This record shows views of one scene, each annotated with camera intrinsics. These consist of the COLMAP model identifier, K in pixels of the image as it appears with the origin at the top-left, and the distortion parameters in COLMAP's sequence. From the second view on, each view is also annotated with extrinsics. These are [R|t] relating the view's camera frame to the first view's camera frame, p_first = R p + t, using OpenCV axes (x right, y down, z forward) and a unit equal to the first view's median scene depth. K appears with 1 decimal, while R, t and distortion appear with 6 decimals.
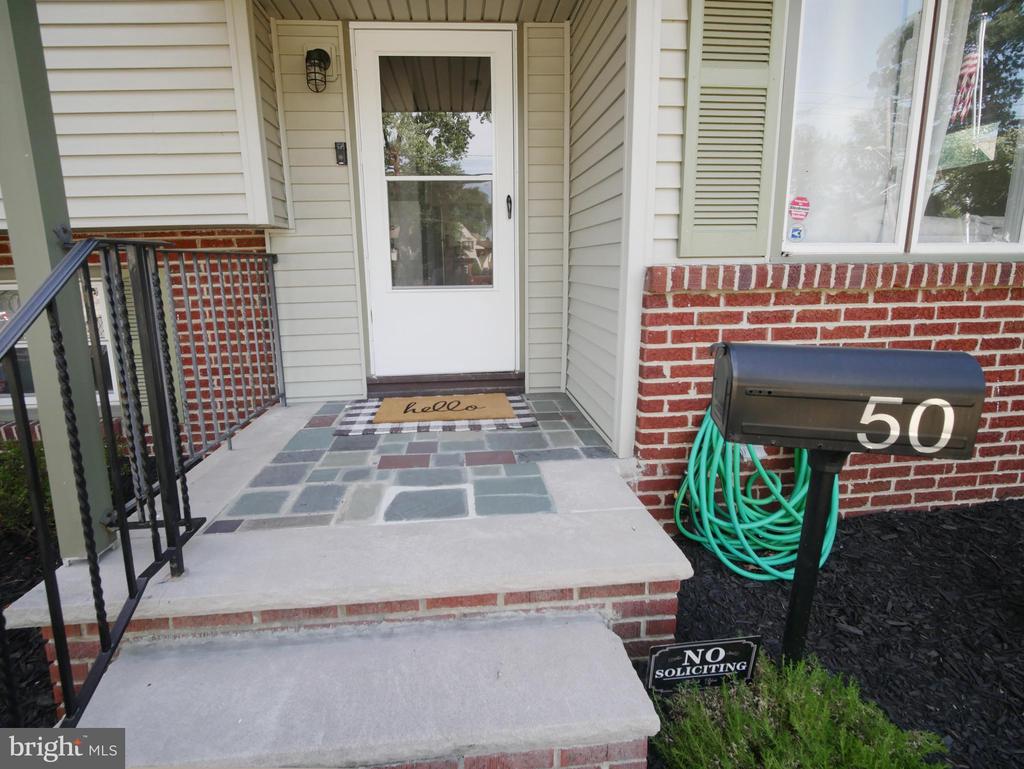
lens RADIAL K [[466.7, 0, 496.9], [0, 466.7, 347.3], [0, 0, 1]] dist [-0.026535, -0.000066]
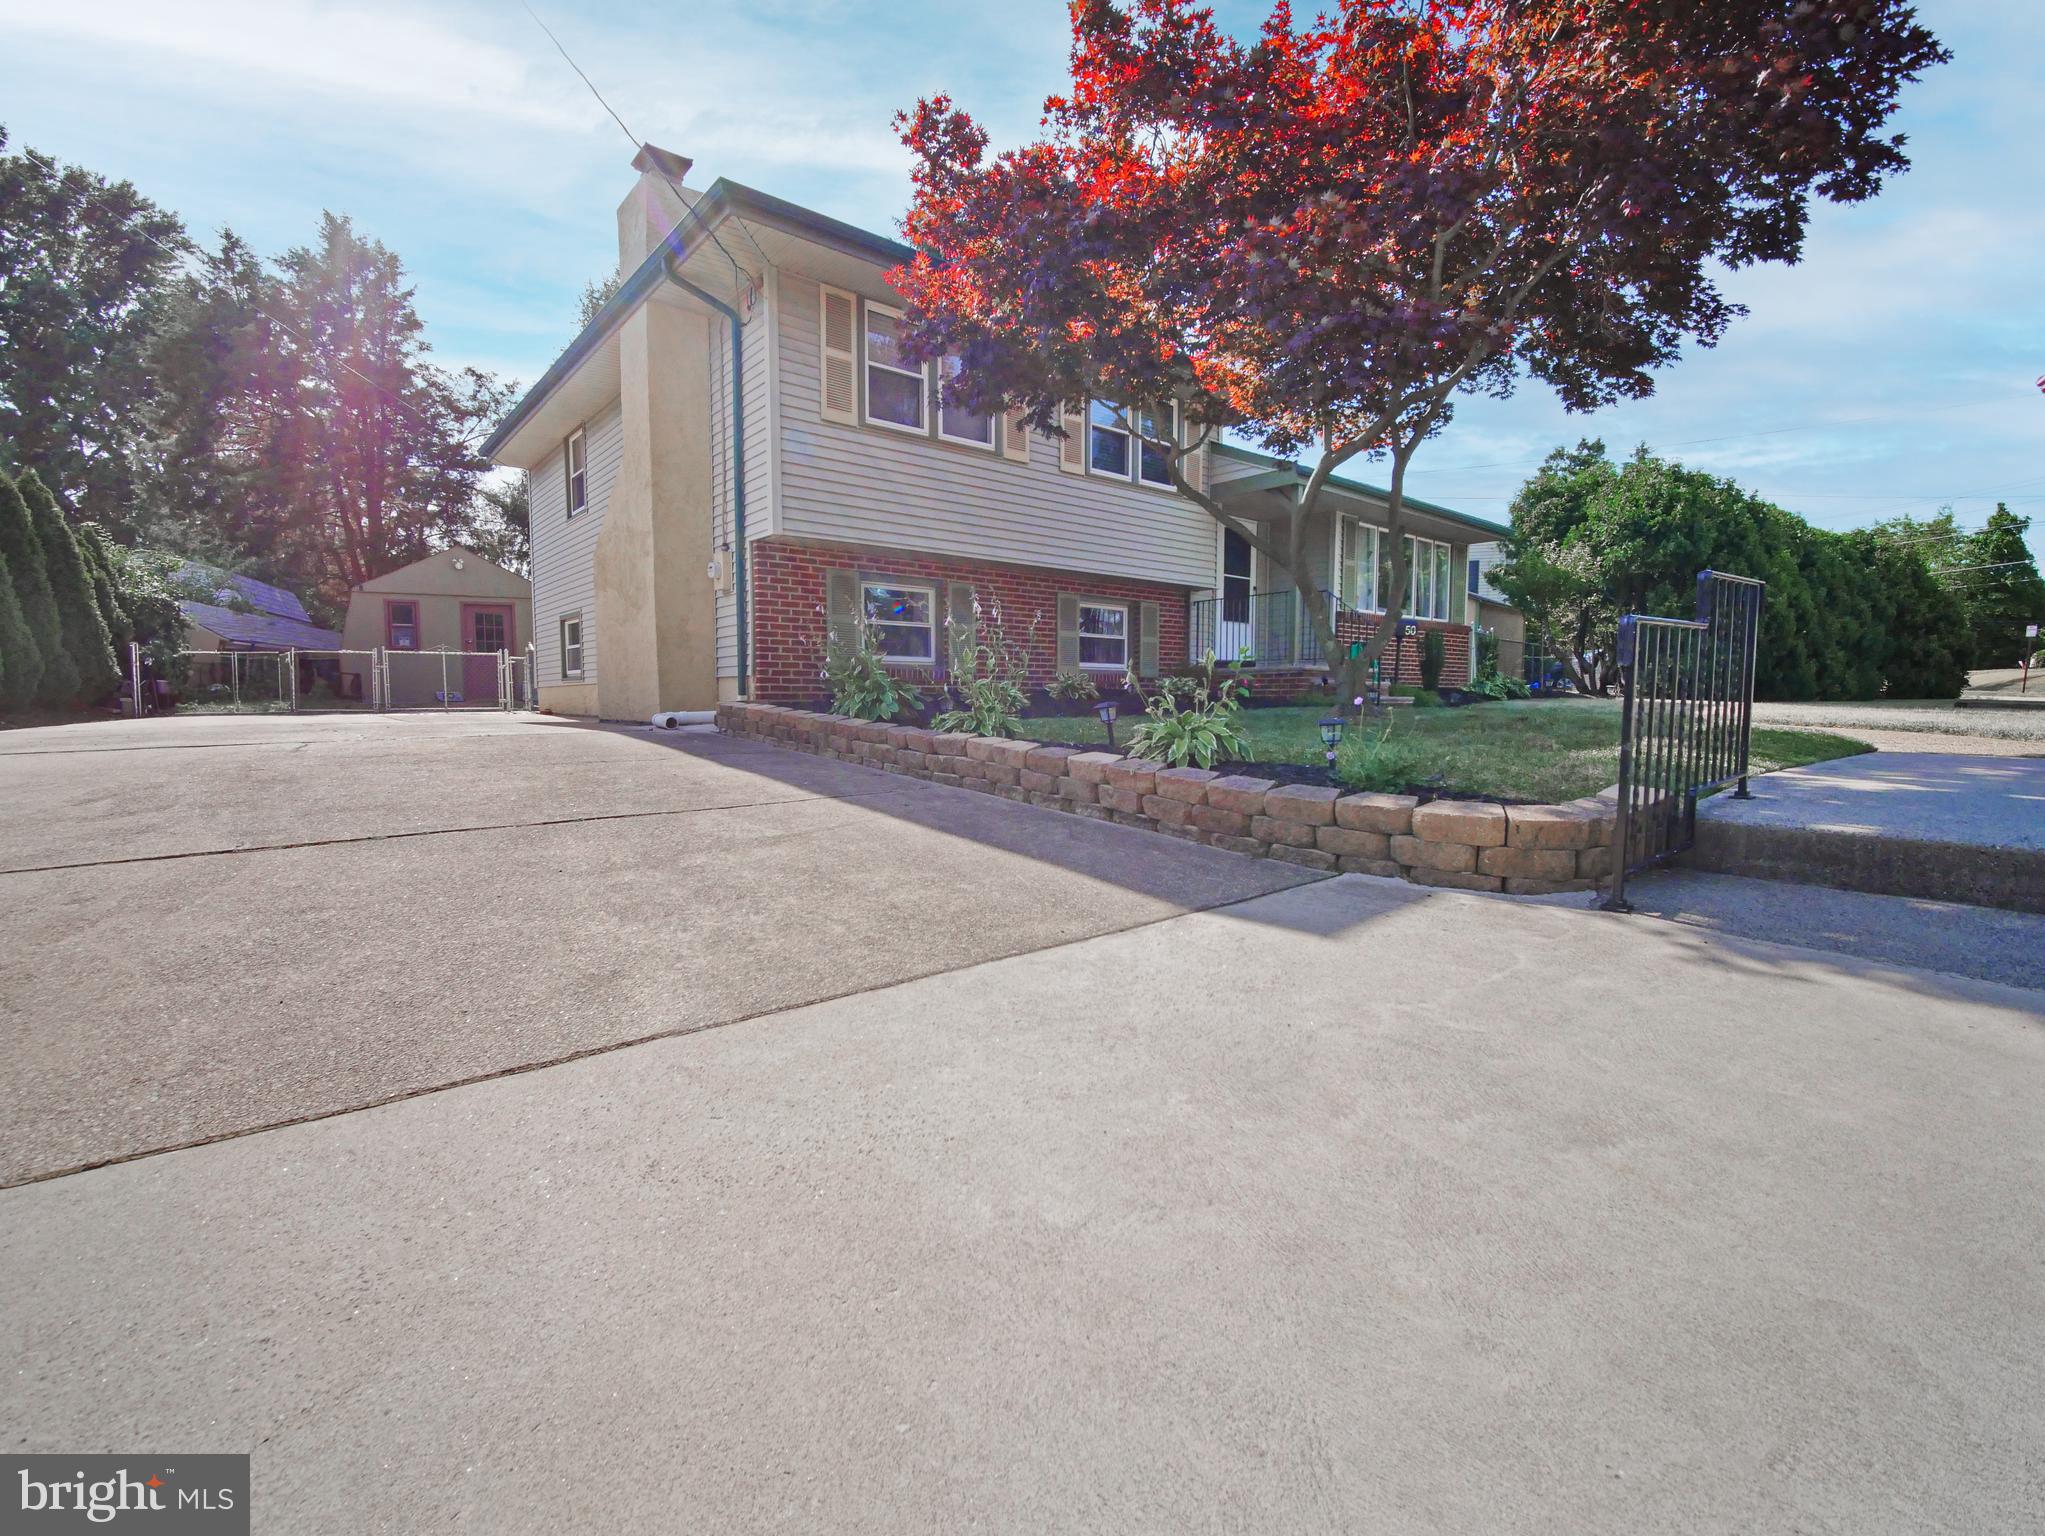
lens RADIAL K [[921.2, 0, 1009.8], [0, 921.2, 775.9], [0, 0, 1]] dist [-0.015128, -0.000282]
pose [[0.820138, -0.026984, 0.571529, -5.515692], [0.096271, 0.991154, -0.091352, 1.408658], [-0.564008, 0.129943, 0.815481, -3.001316]]
